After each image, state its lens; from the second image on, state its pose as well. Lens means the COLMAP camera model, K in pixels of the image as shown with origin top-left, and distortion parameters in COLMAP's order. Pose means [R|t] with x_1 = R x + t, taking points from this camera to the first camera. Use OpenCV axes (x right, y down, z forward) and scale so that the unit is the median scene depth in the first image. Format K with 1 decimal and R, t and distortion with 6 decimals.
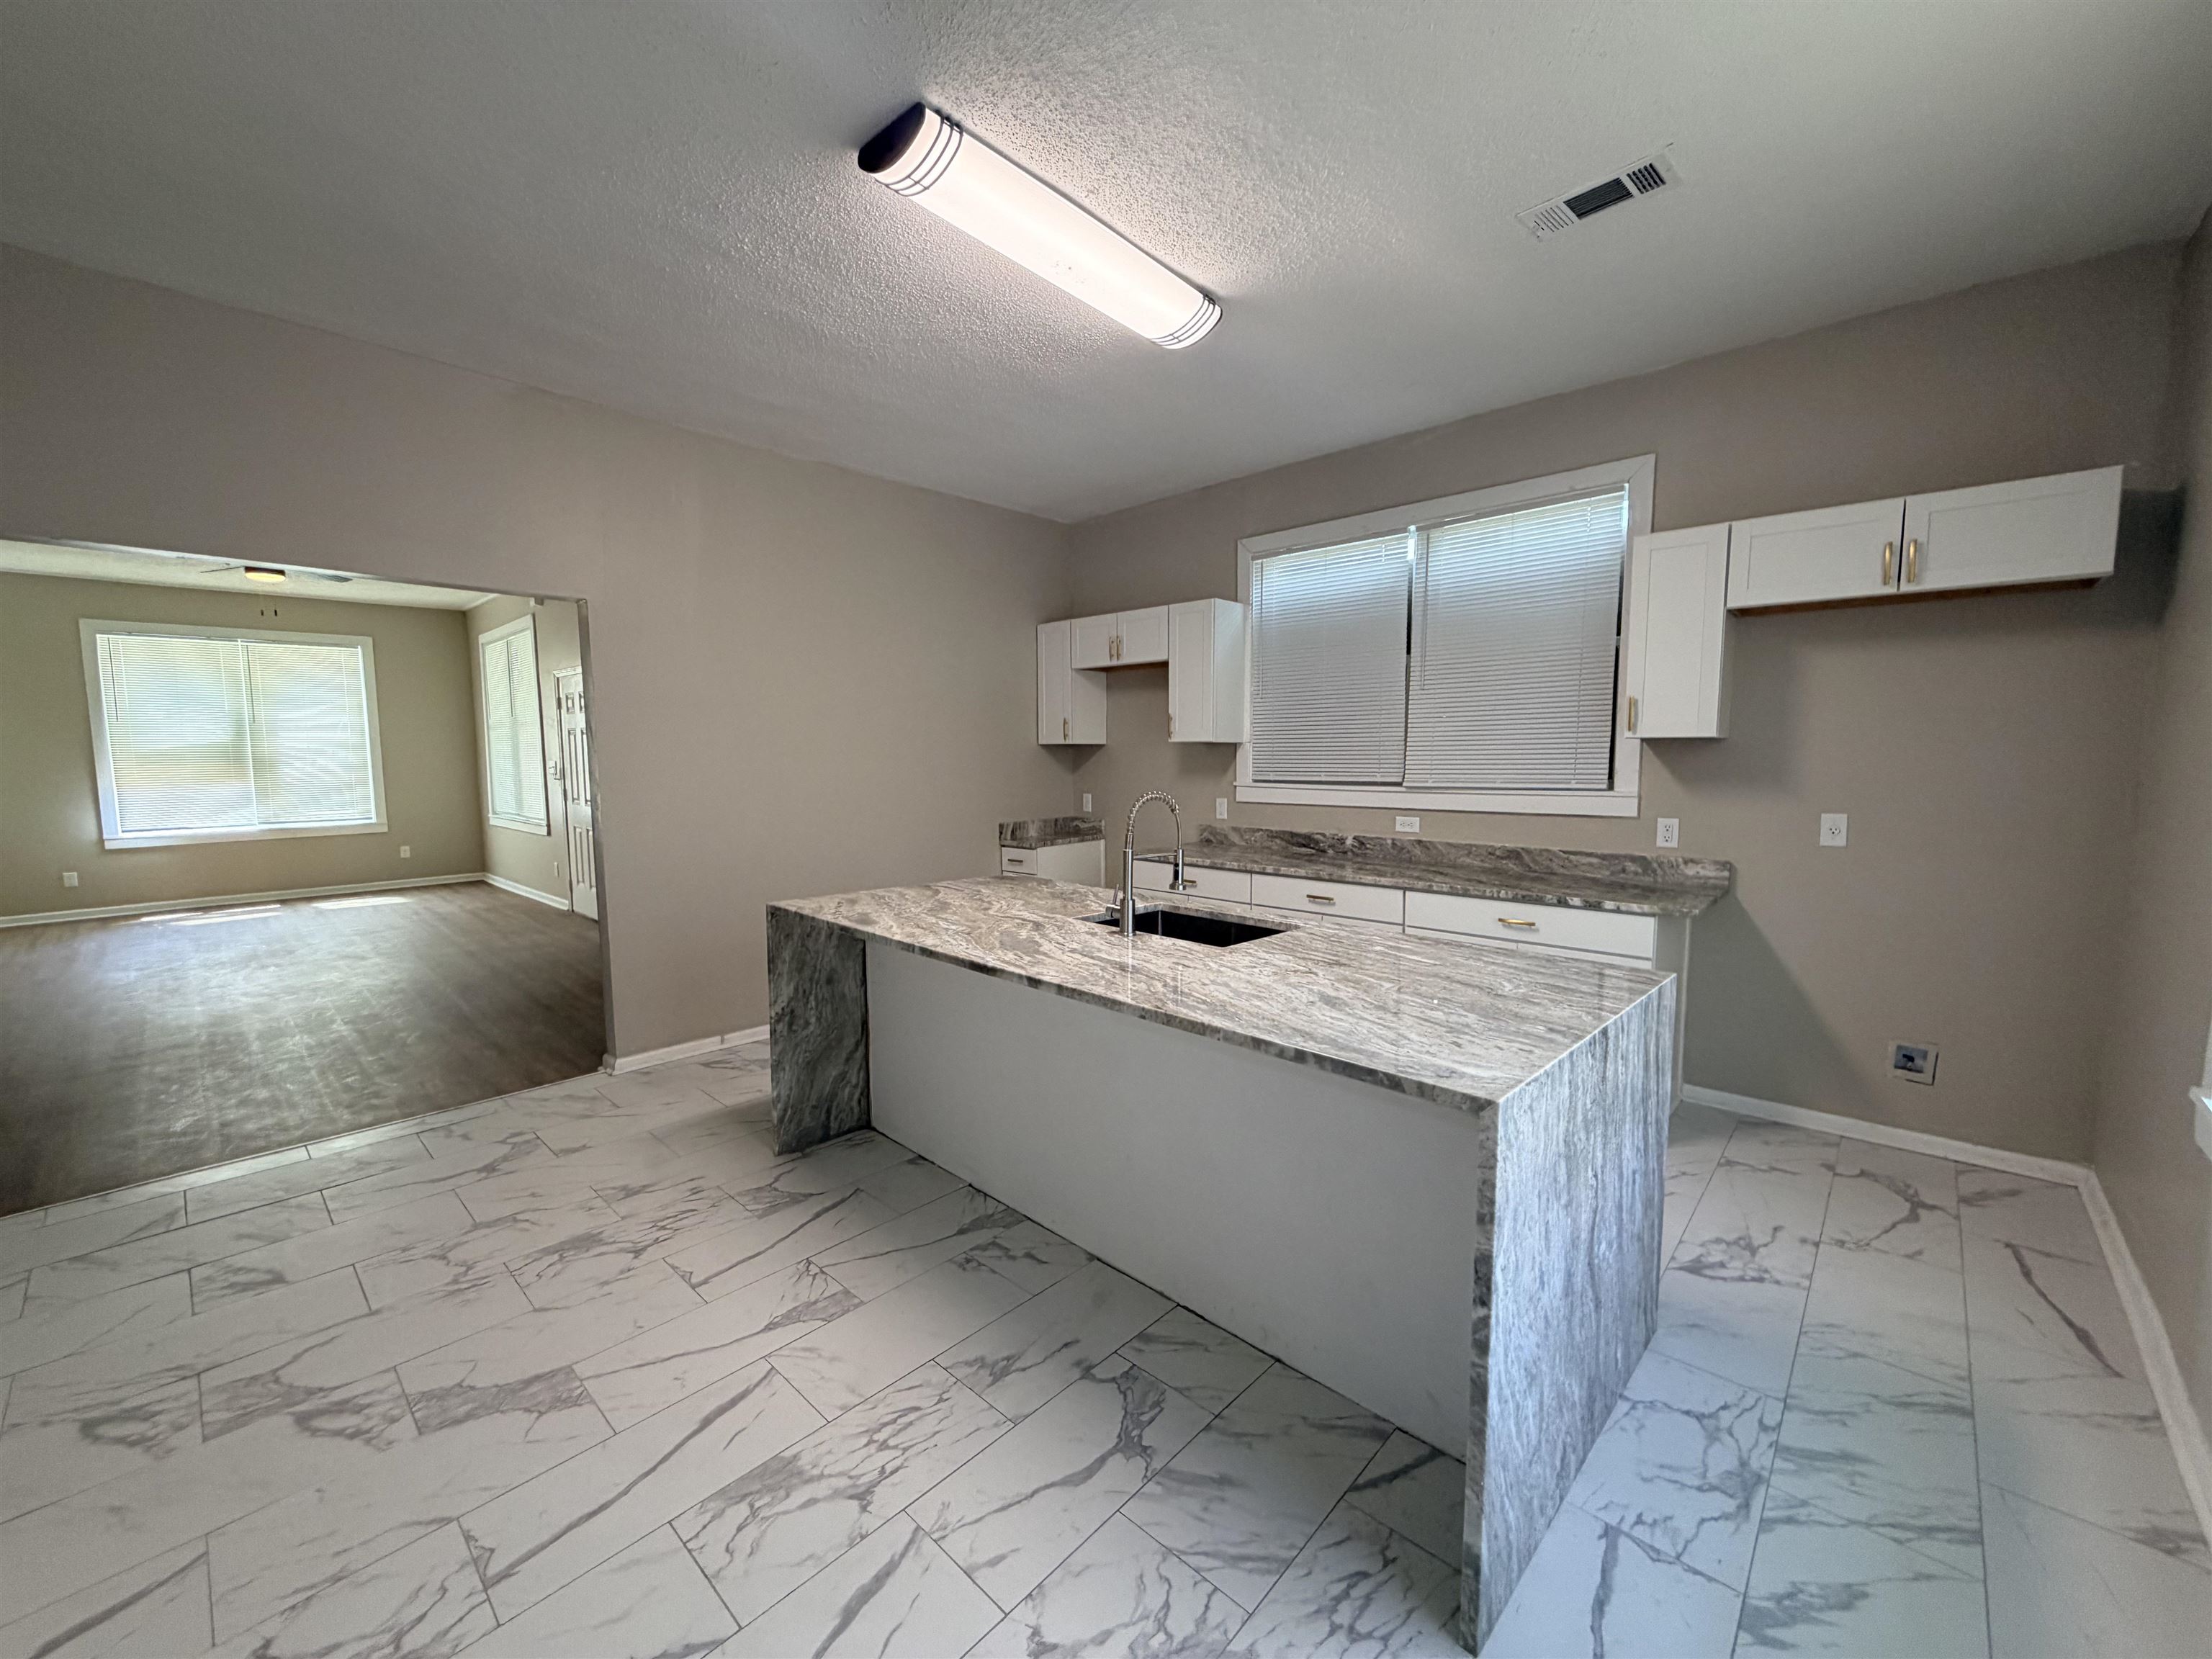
lens RADIAL K [[880.1, 0, 1112.4], [0, 880.1, 822.0], [0, 0, 1]] dist [-0.000845, 0.000284]
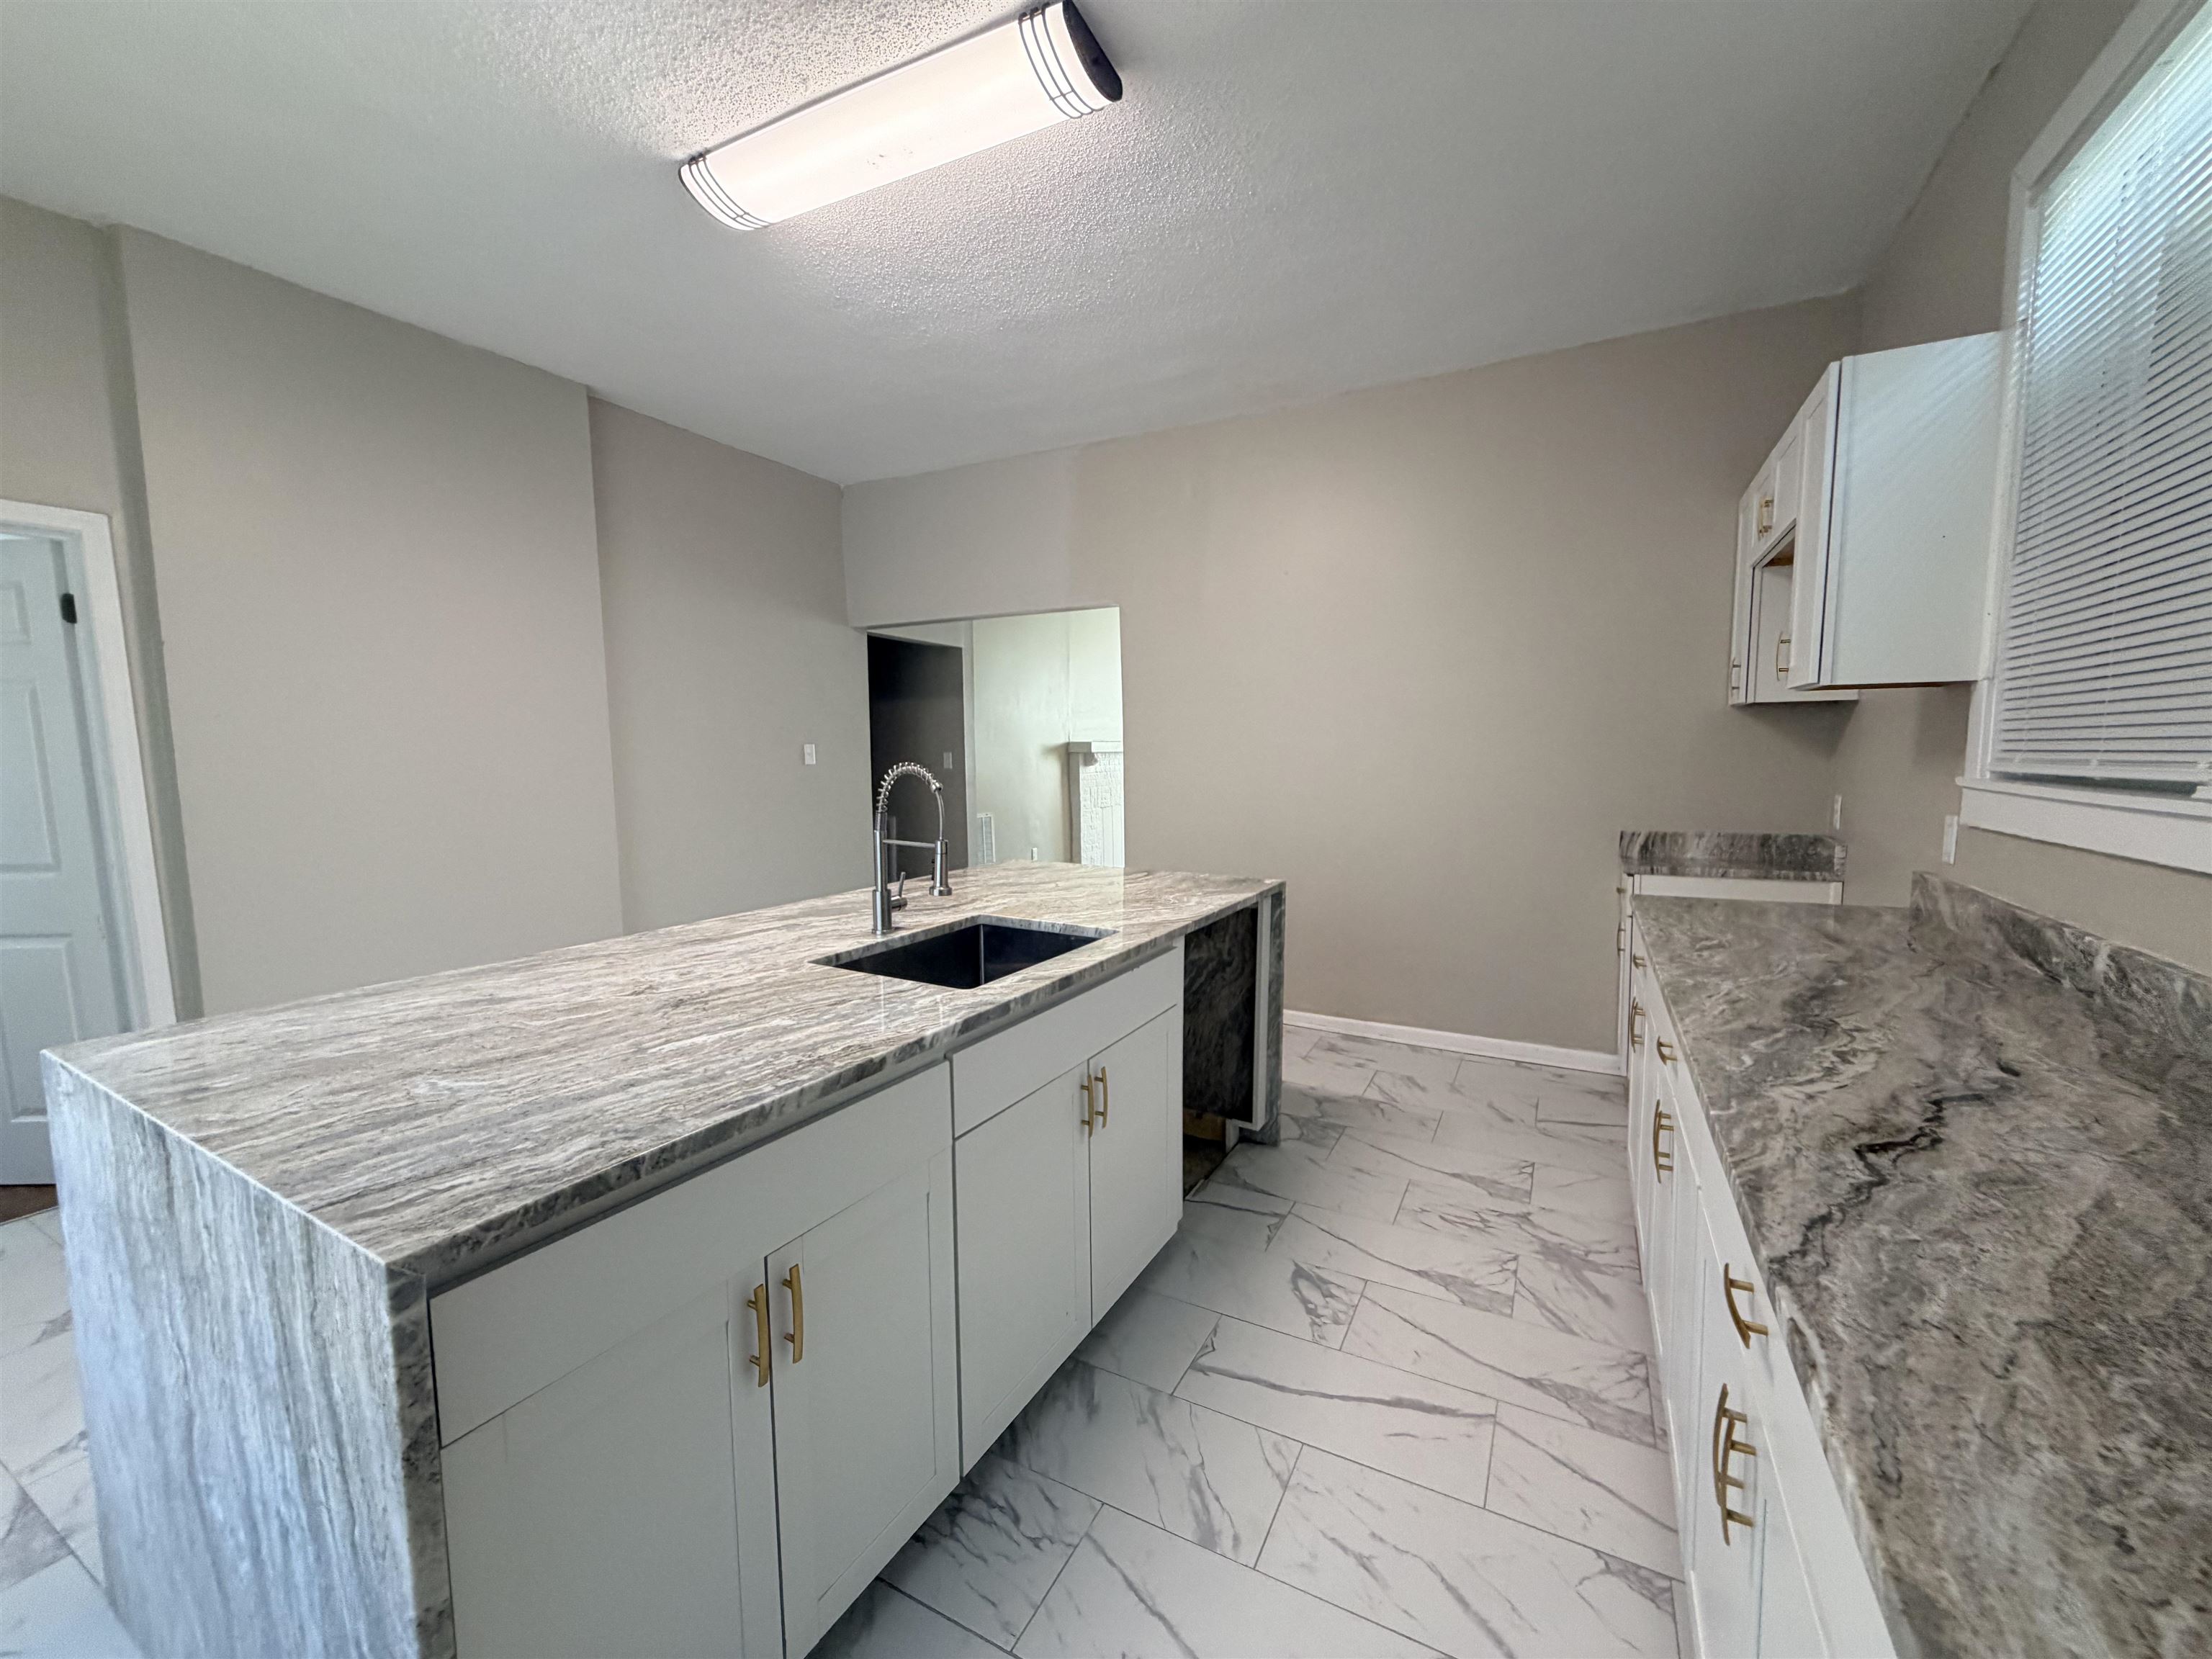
lens RADIAL K [[880.1, 0, 1106.1], [0, 880.1, 847.0], [0, 0, 1]] dist [-0.000845, 0.000284]
pose [[0.250848, 0.108778, -0.961895, 0.549781], [-0.068070, 0.993189, 0.094566, -0.030518], [0.965630, 0.041754, 0.256544, 0.619841]]
